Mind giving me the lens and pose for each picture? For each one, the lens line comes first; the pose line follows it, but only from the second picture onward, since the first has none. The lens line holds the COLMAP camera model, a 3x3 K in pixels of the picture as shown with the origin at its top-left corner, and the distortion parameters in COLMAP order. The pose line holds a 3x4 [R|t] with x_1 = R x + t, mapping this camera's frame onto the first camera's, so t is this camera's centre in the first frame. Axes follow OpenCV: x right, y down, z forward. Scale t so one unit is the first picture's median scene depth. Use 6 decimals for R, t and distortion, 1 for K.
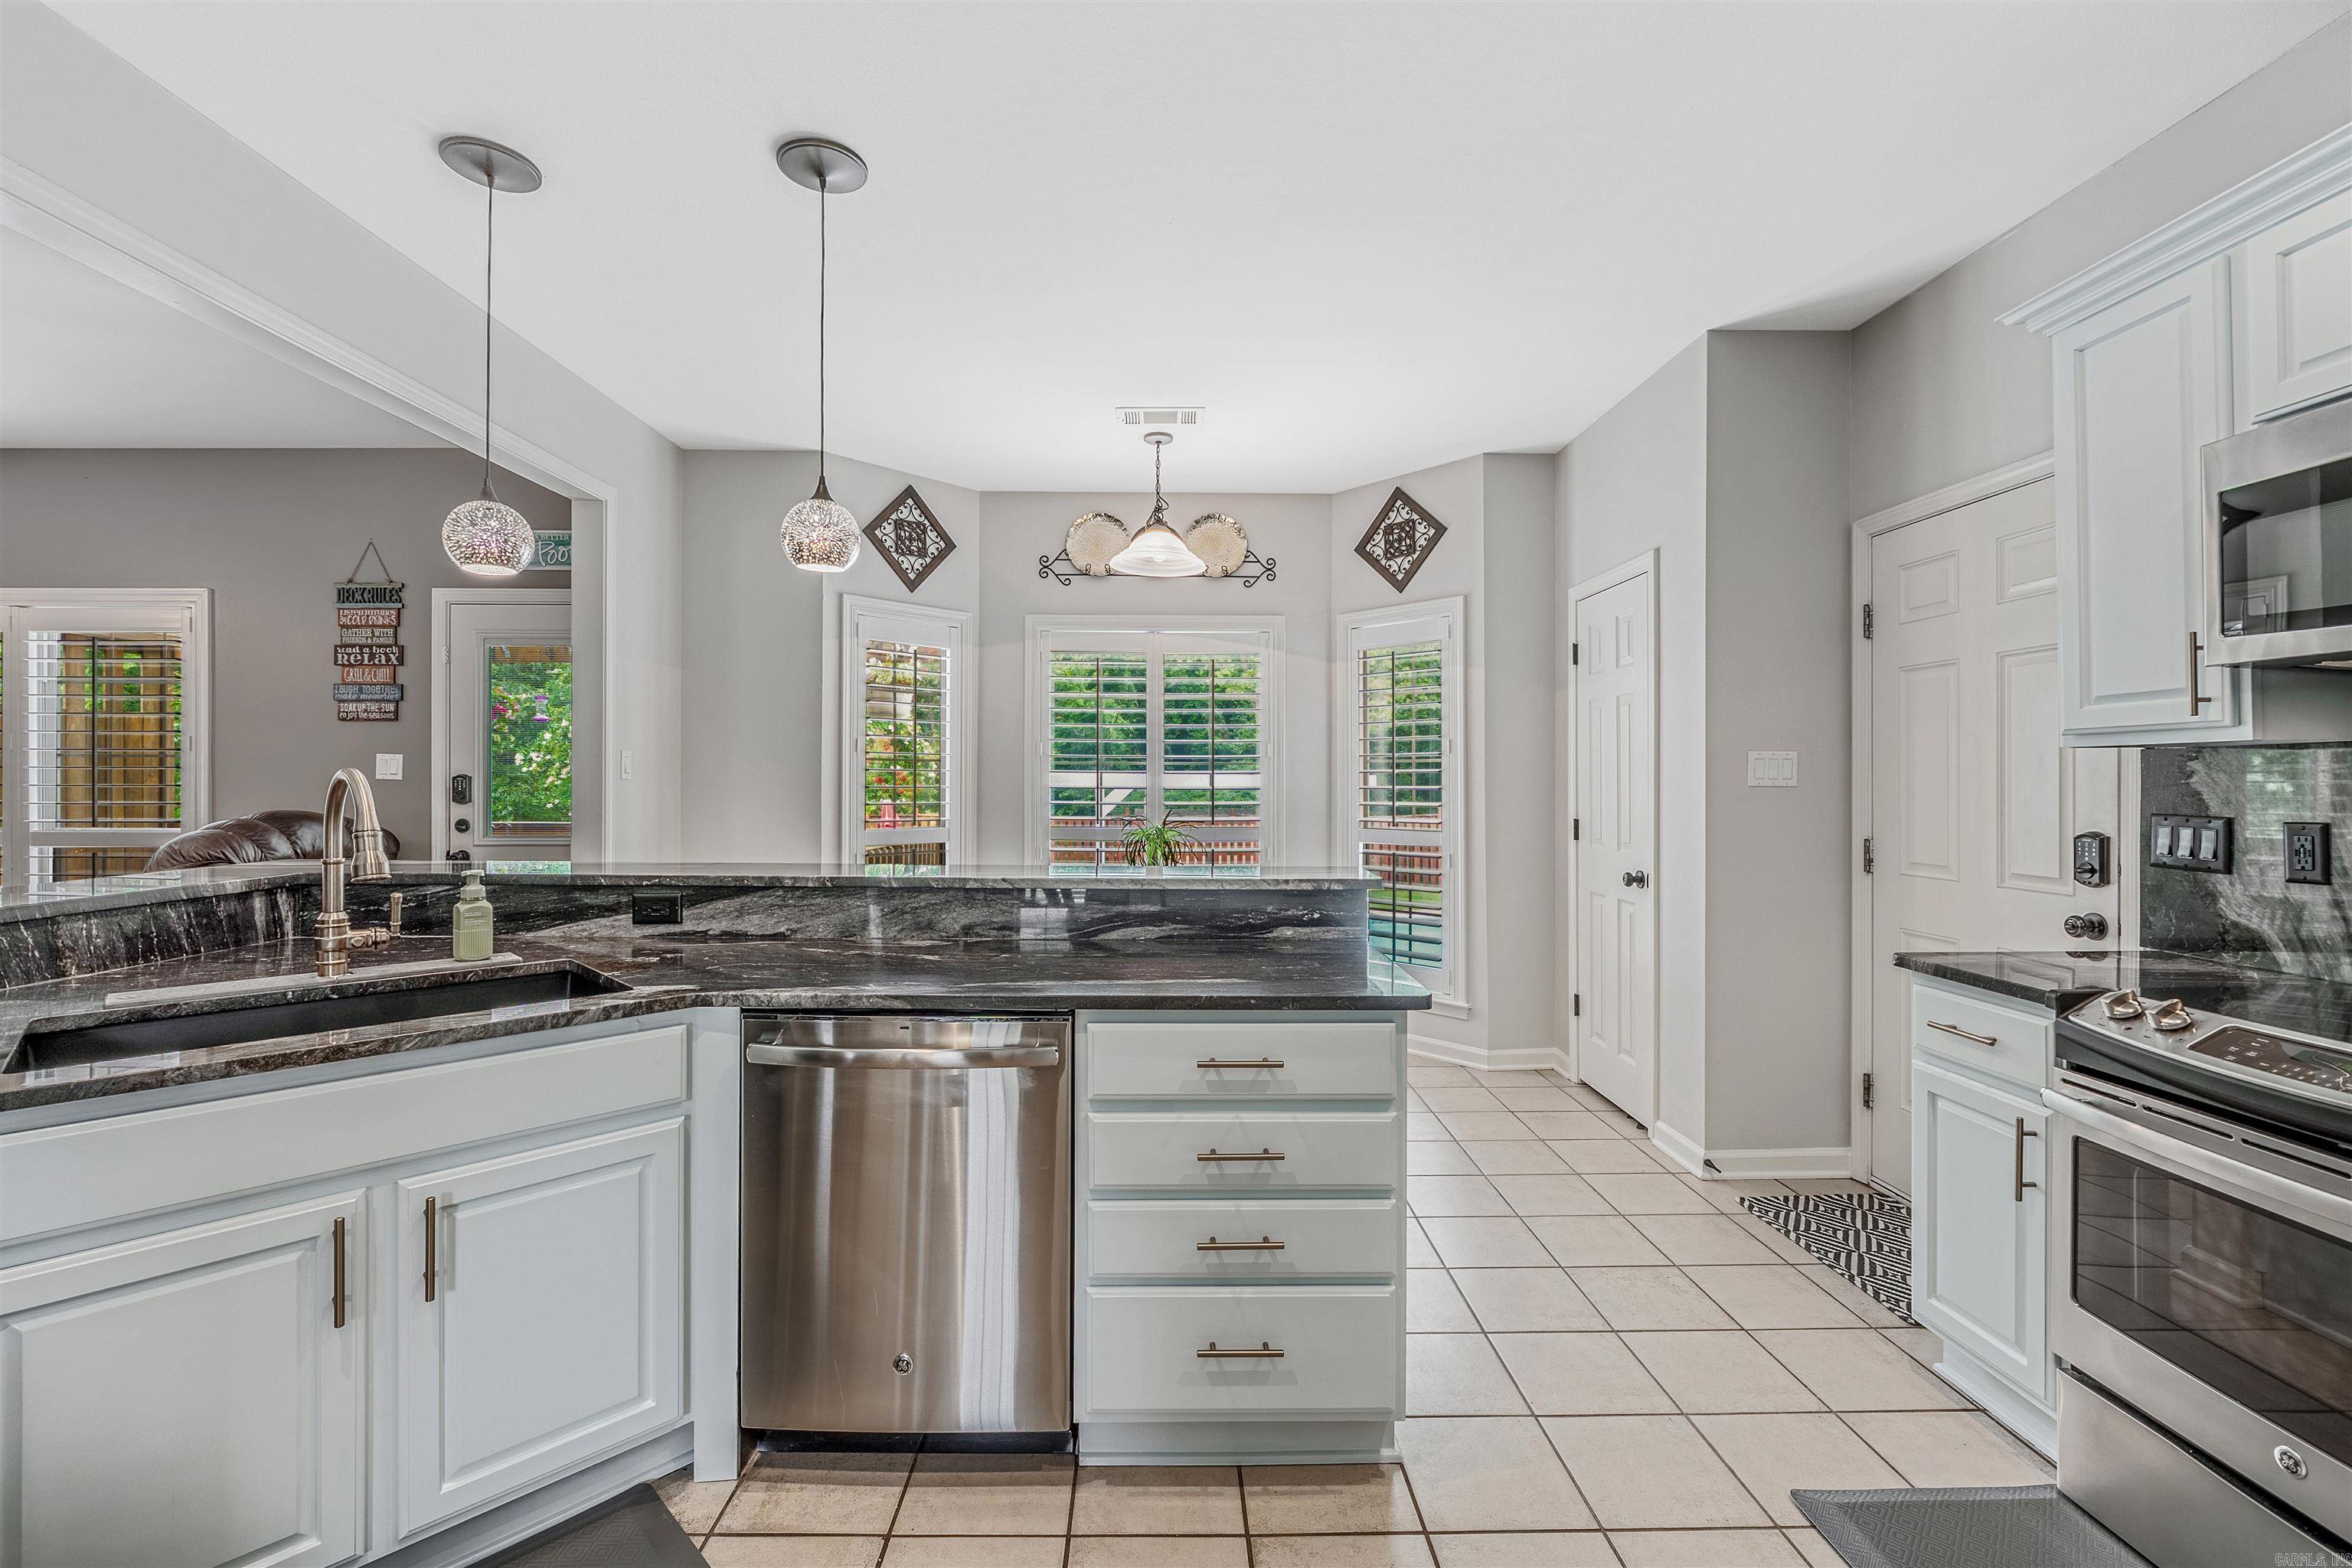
lens RADIAL K [[988.3, 0, 1176.0], [0, 988.3, 784.0], [0, 0, 1]] dist [-0.000426, -0.000124]
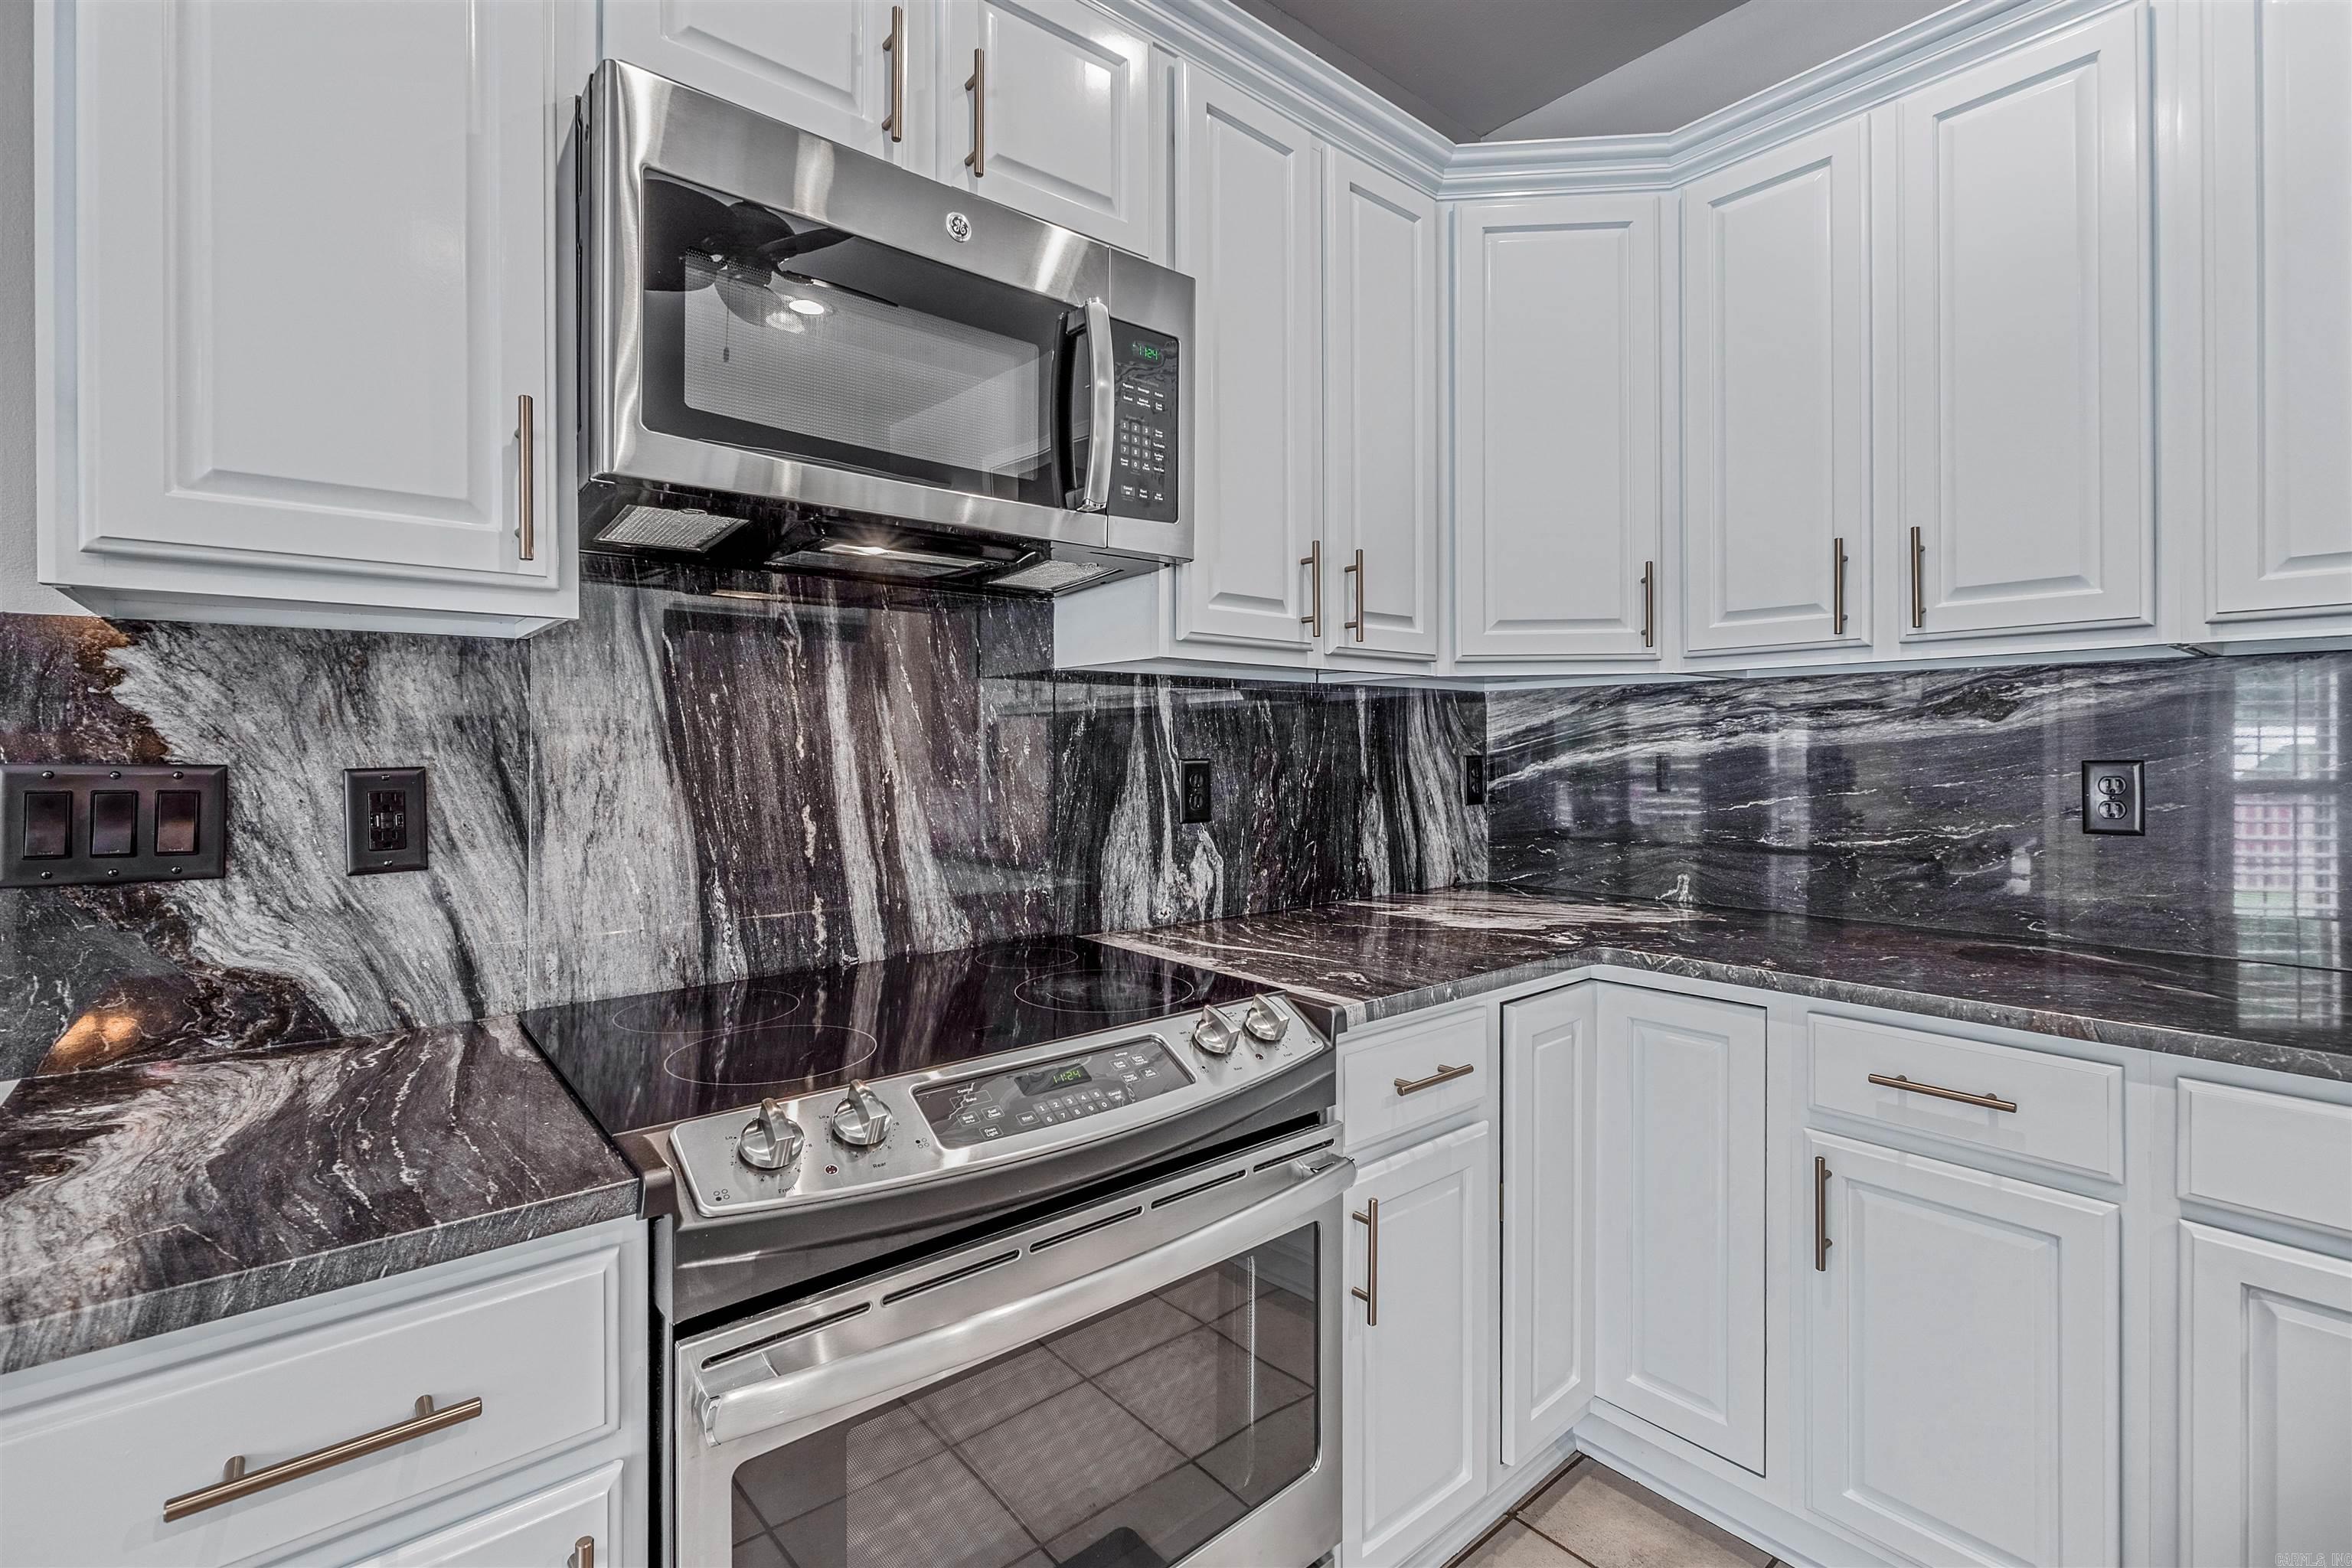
lens RADIAL K [[1041.9, 0, 1169.9], [0, 1041.9, 752.5], [0, 0, 1]] dist [-0.003386, -0.000087]
pose [[-0.634744, -0.002297, 0.772719, 0.216747], [0.001546, 0.999990, 0.004242, 0.016055], [-0.772721, 0.003887, -0.634734, 0.599262]]
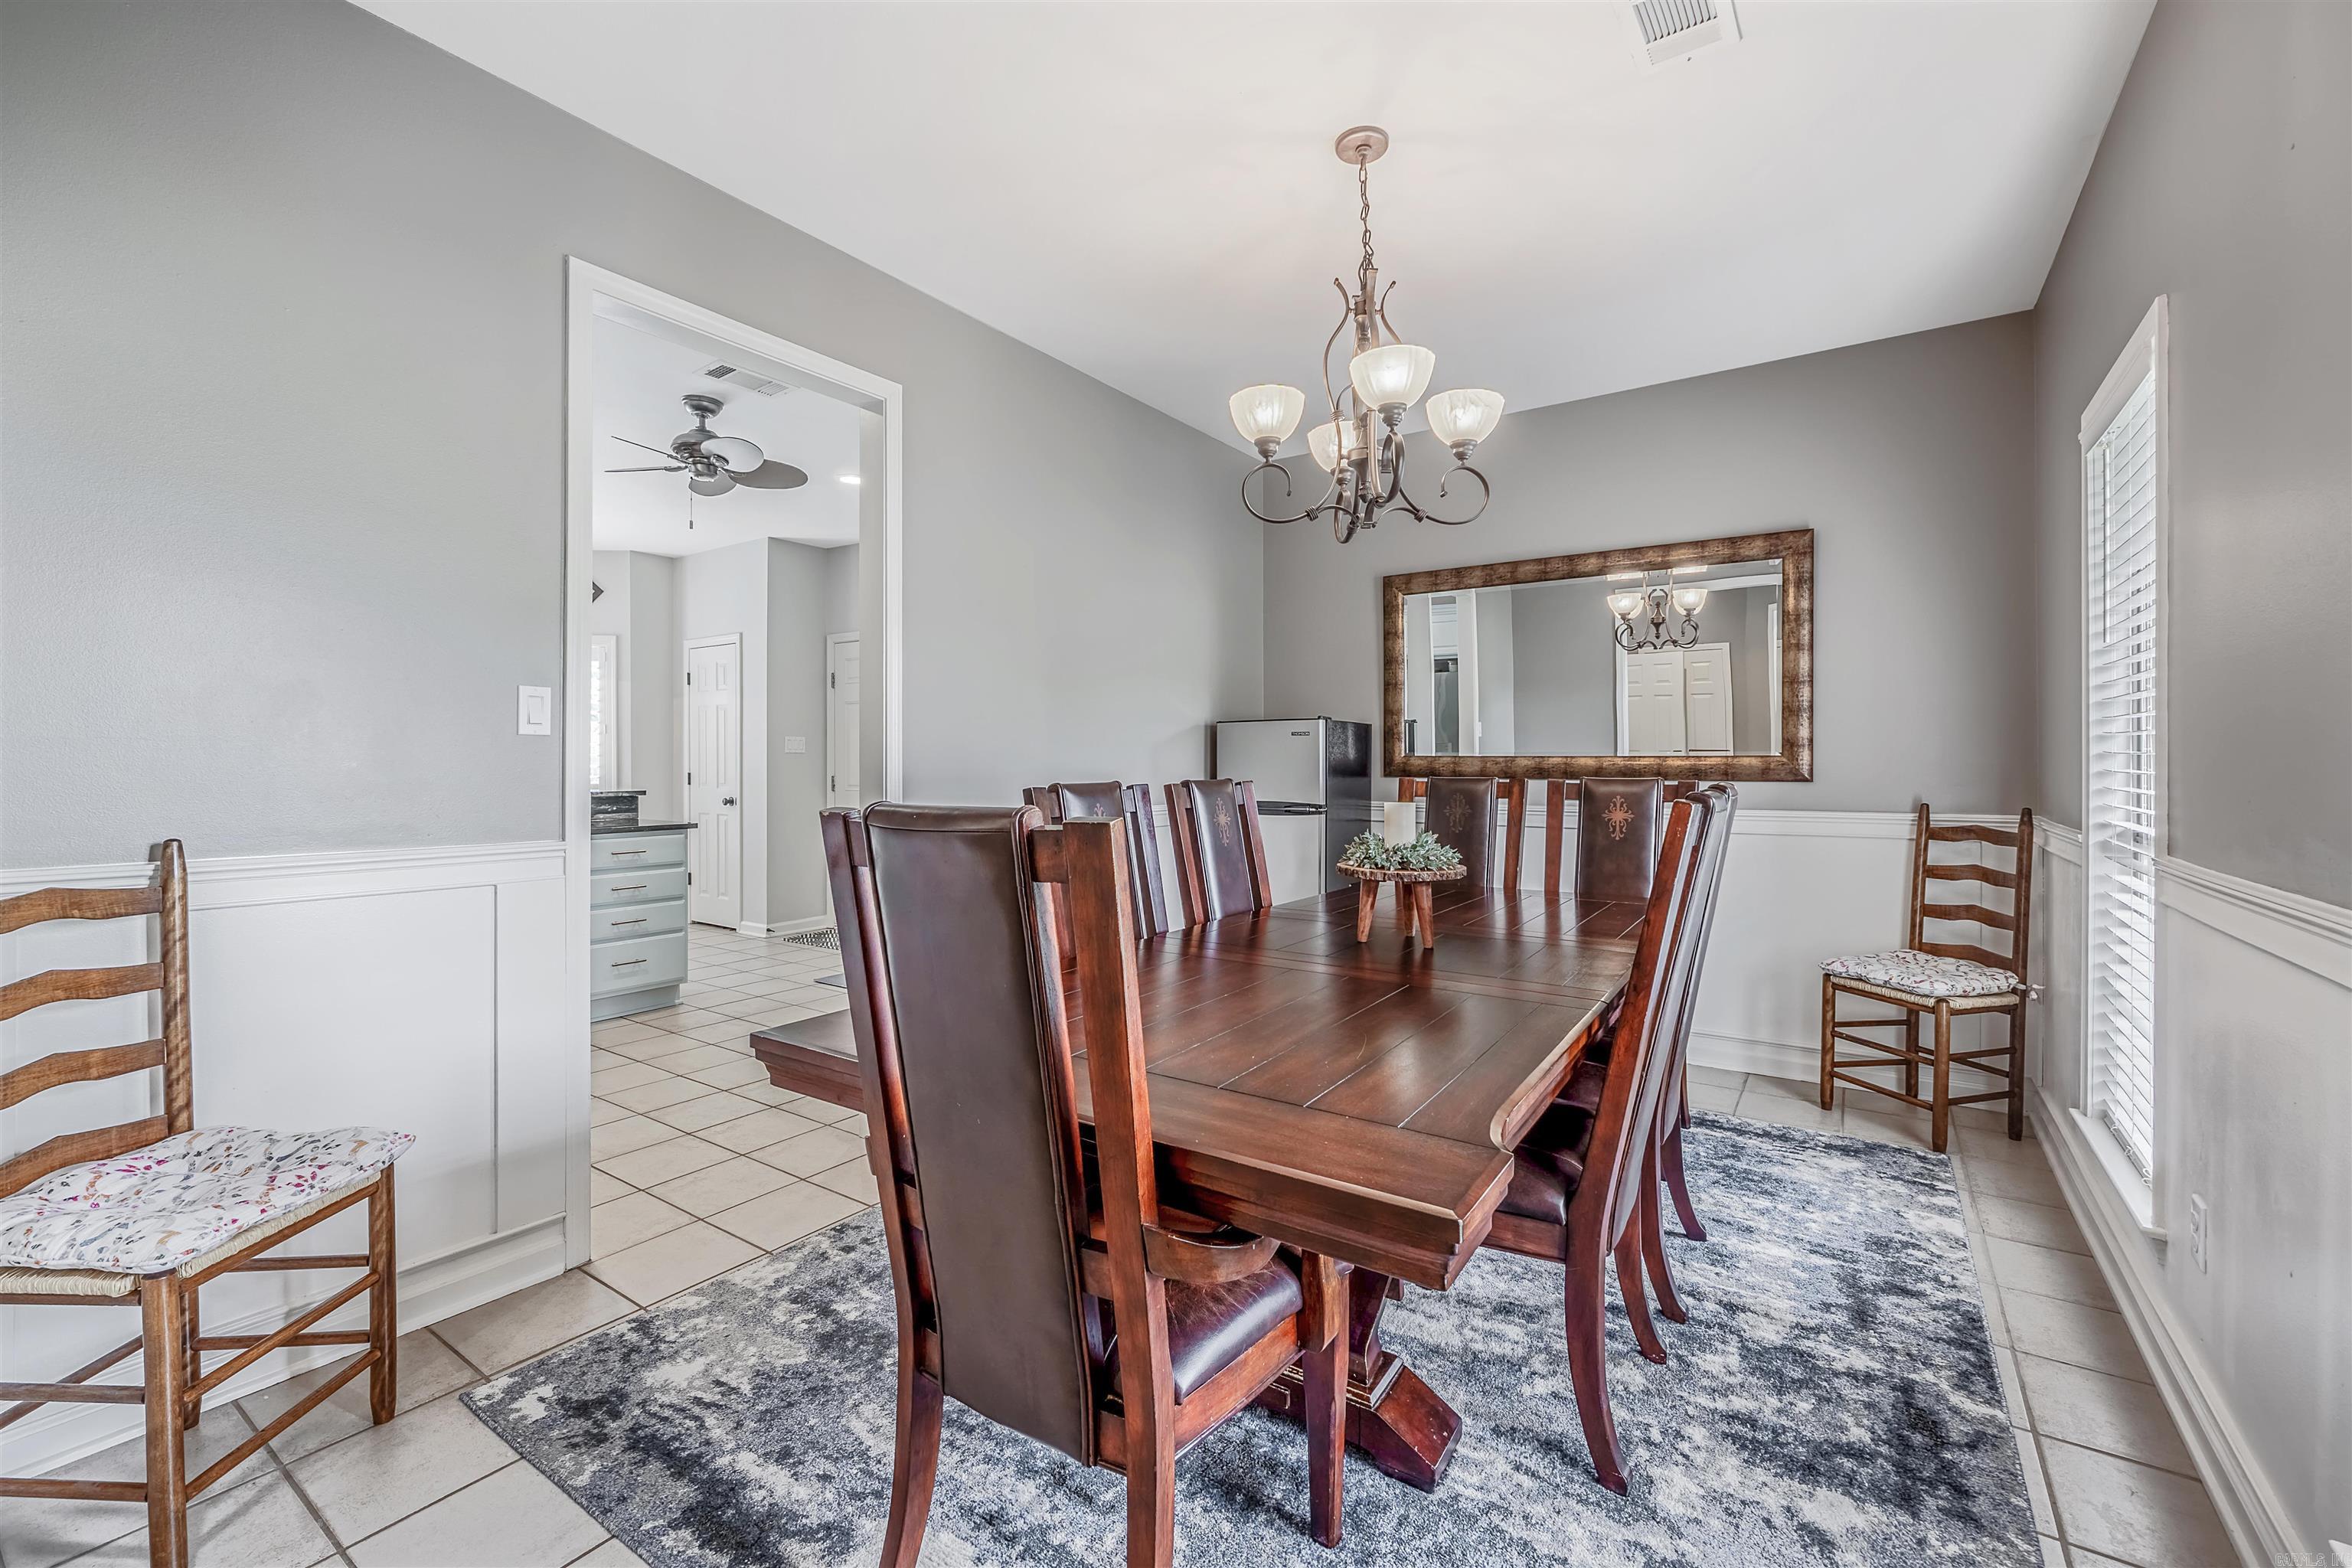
lens RADIAL K [[988.3, 0, 1176.0], [0, 988.3, 784.0], [0, 0, 1]] dist [-0.000426, -0.000124]
pose [[0.578666, -0.009791, 0.815506, -0.687471], [0.000614, 0.999933, 0.011569, 0.046279], [-0.815564, -0.006194, 0.578633, -0.943433]]
